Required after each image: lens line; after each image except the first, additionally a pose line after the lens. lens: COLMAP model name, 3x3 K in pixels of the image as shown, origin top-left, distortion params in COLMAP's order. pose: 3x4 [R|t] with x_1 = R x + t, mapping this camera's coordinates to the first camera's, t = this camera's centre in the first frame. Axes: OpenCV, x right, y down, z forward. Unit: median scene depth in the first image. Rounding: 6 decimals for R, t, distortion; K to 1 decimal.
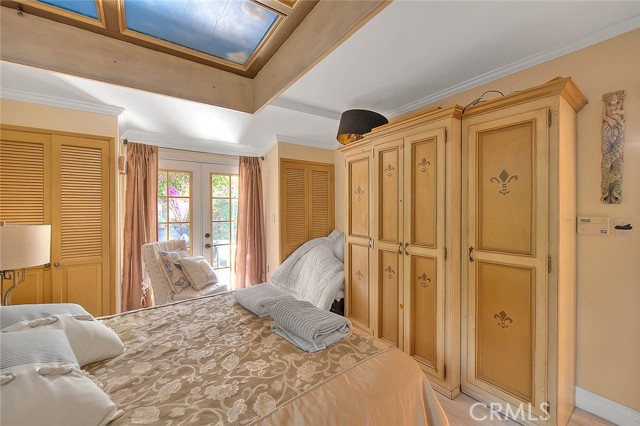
lens RADIAL K [[262.2, 0, 320.4], [0, 262.2, 210.4], [0, 0, 1]] dist [0.000075, 0.000045]
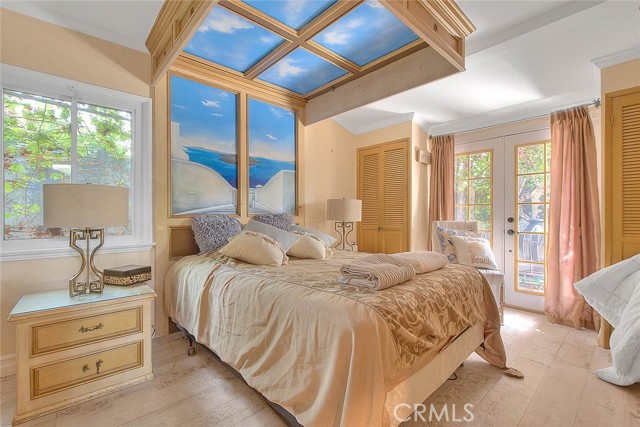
lens RADIAL K [[283.6, 0, 310.4], [0, 283.6, 214.9], [0, 0, 1]] dist [-0.000342, -0.000176]
pose [[0.118593, 0.005968, -0.992925, 0.471178], [-0.003283, 0.999979, 0.005618, 0.087447], [0.992938, 0.002593, 0.118610, 0.273856]]
